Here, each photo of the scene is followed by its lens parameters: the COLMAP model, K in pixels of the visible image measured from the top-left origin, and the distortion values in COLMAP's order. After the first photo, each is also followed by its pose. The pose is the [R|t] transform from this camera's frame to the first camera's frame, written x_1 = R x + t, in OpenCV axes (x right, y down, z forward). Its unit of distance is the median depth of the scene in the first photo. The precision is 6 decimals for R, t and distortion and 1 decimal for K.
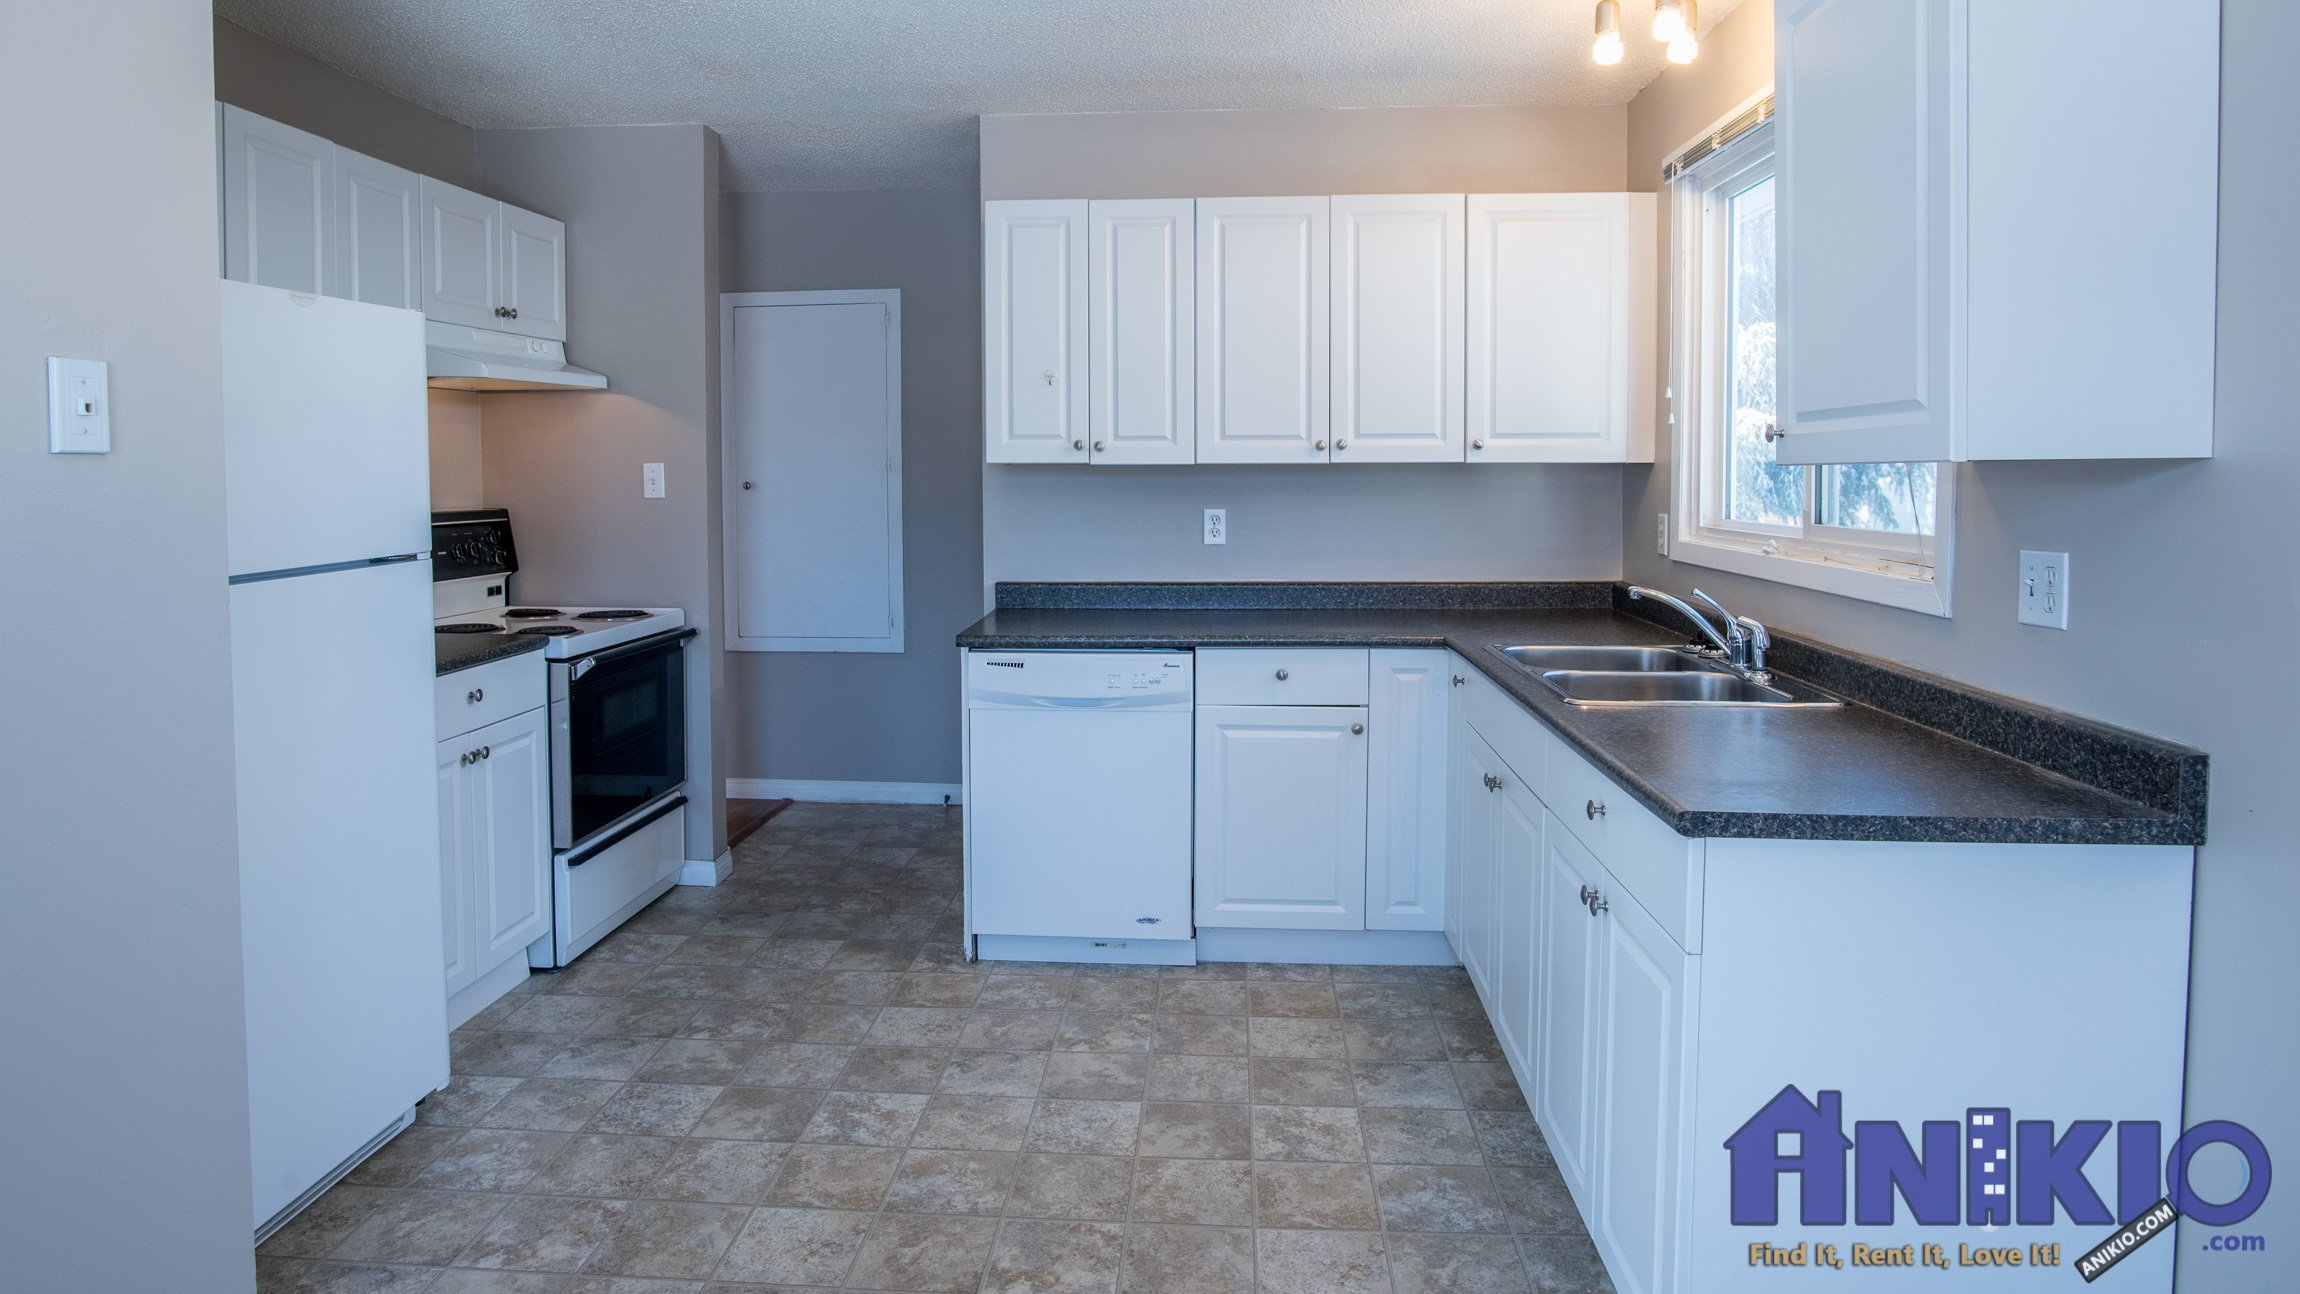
lens RADIAL K [[1339.3, 0, 1165.5], [0, 1339.3, 521.5], [0, 0, 1]] dist [-0.040040, 0.008374]
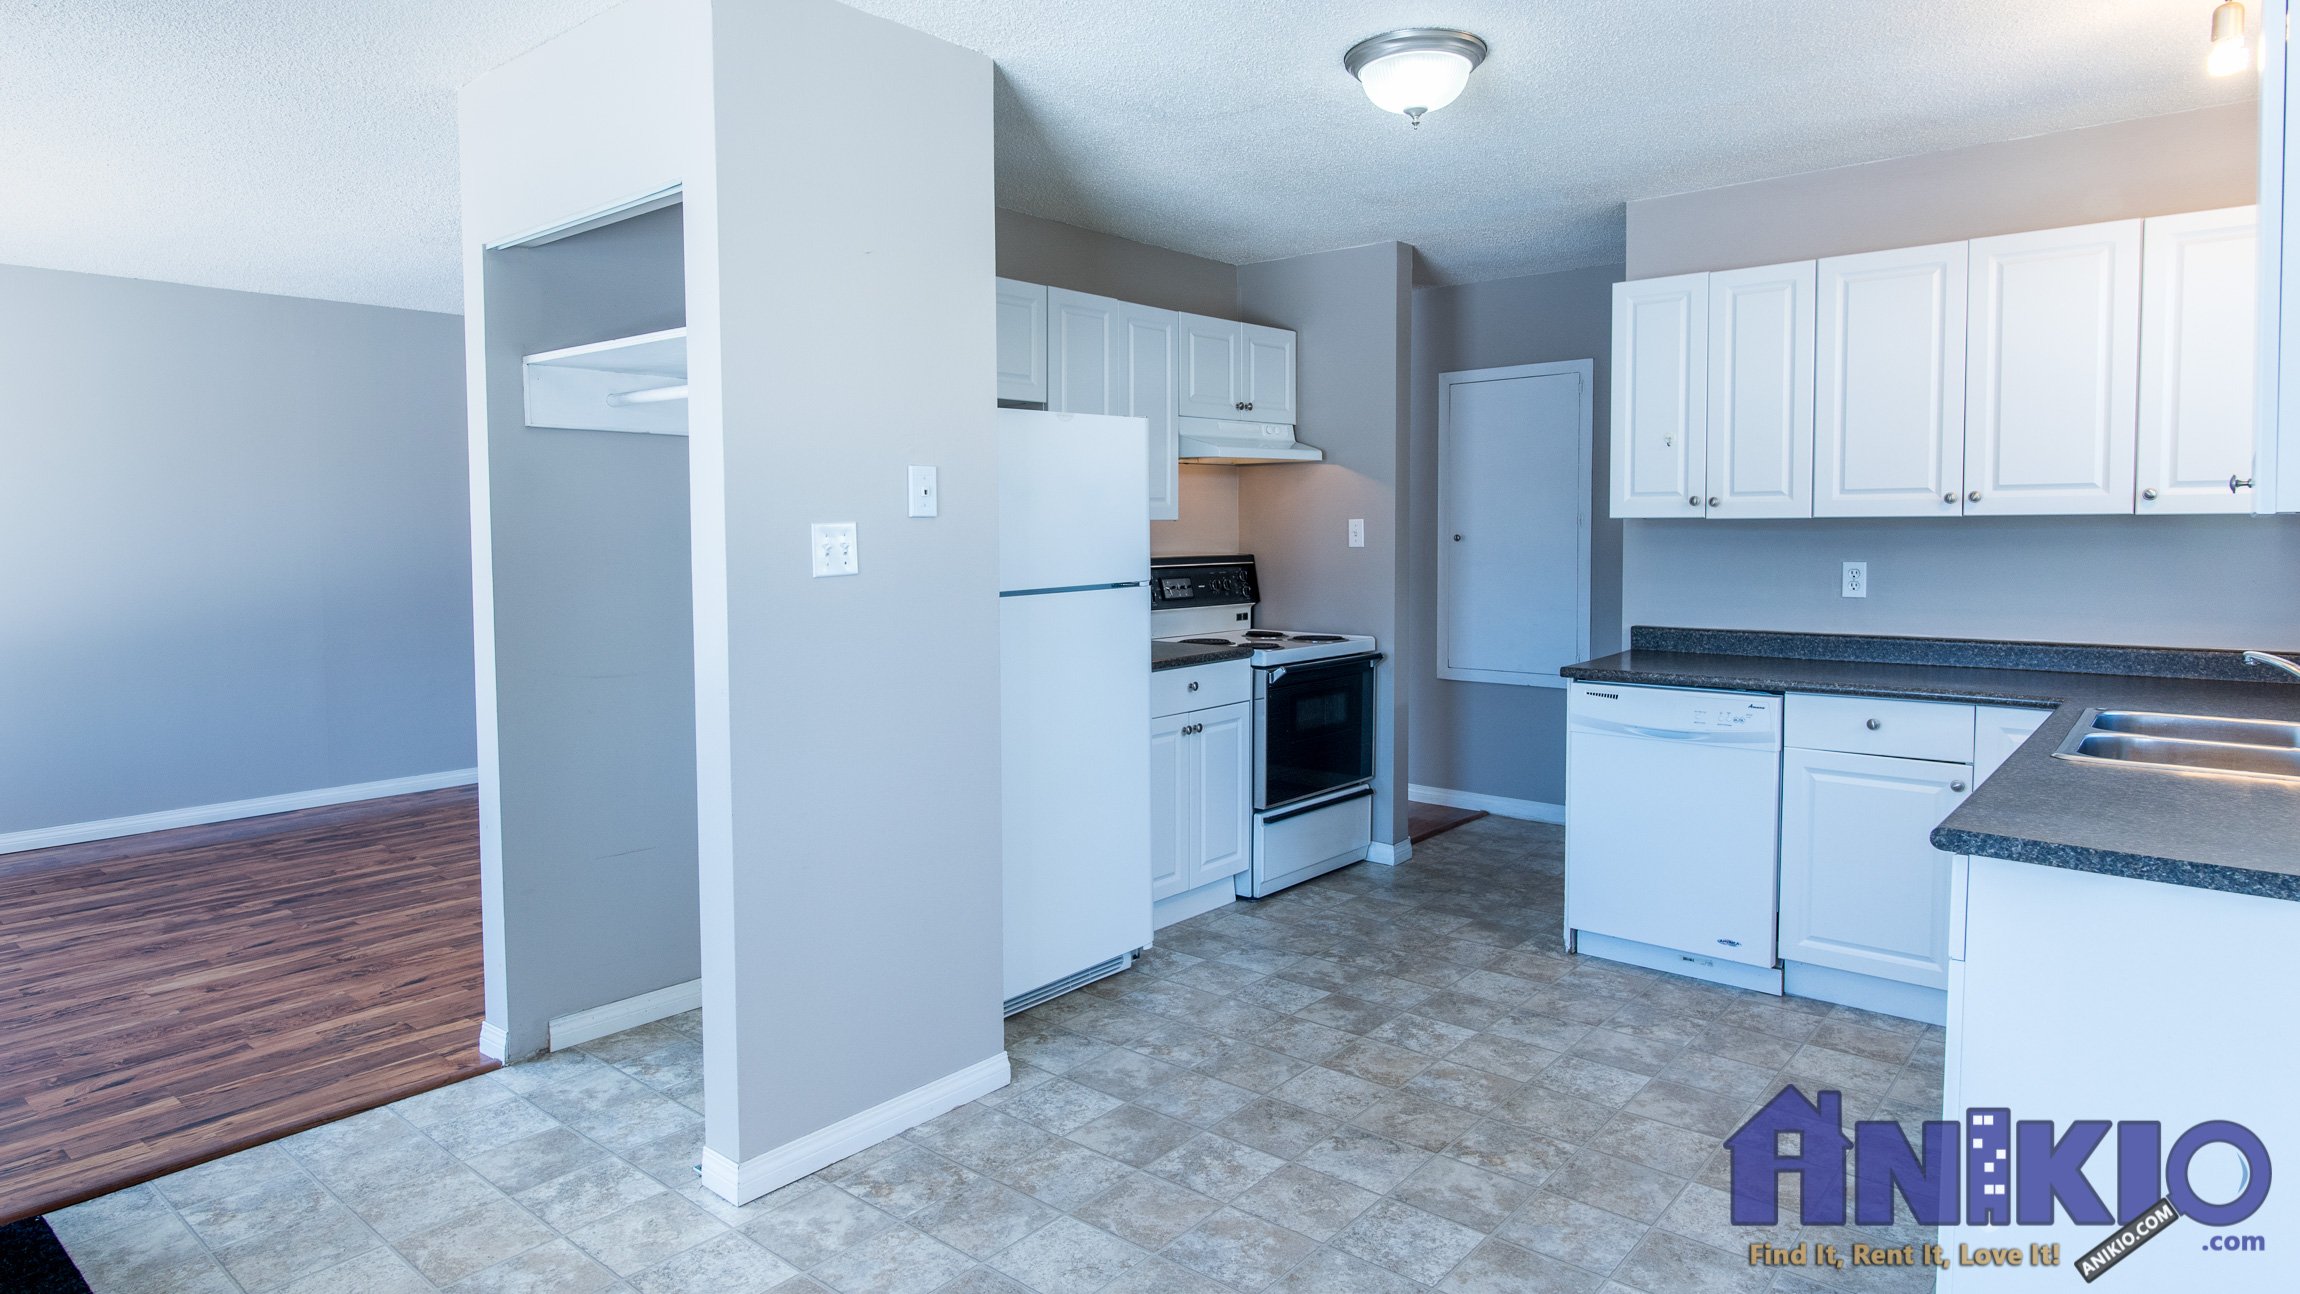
lens RADIAL K [[1339.3, 0, 1123.9], [0, 1339.3, 586.5], [0, 0, 1]] dist [-0.040040, 0.008374]
pose [[0.790027, 0.024124, -0.612597, 0.249252], [-0.019178, 0.999709, 0.014636, 0.005849], [0.612772, 0.000186, 0.790260, -0.142116]]
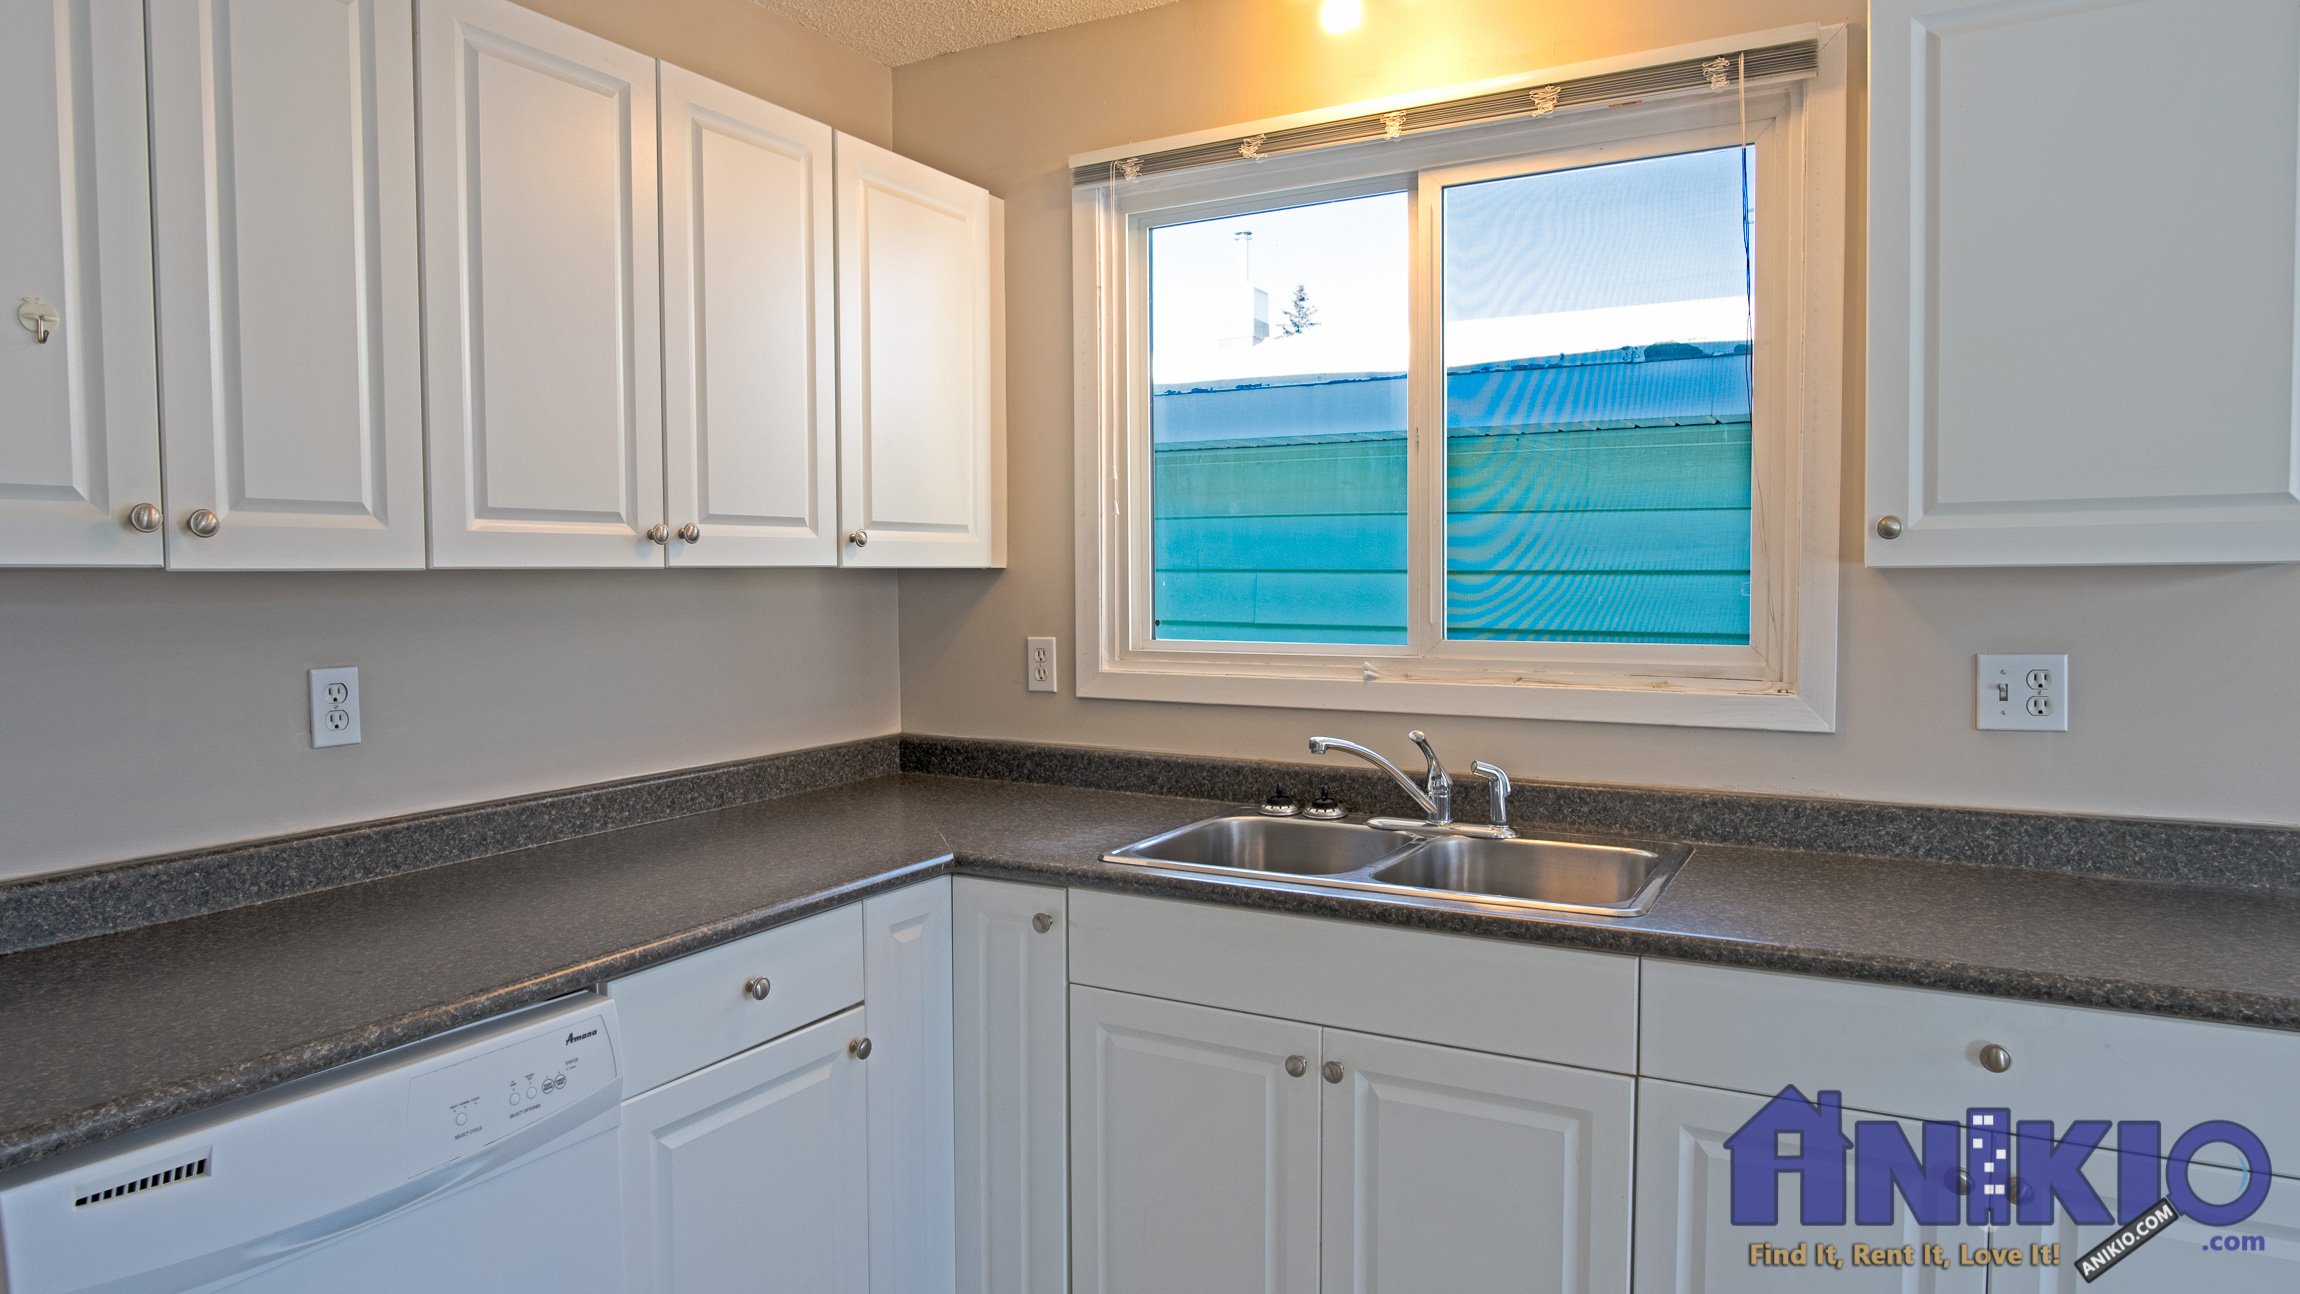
lens RADIAL K [[1365.4, 0, 1173.2], [0, 1365.4, 643.5], [0, 0, 1]] dist [-0.026125, -0.000929]
pose [[0.445812, -0.046505, 0.893918, -0.293200], [0.040728, 0.998669, 0.031643, -0.024478], [-0.894200, 0.022301, 0.447112, 0.626360]]
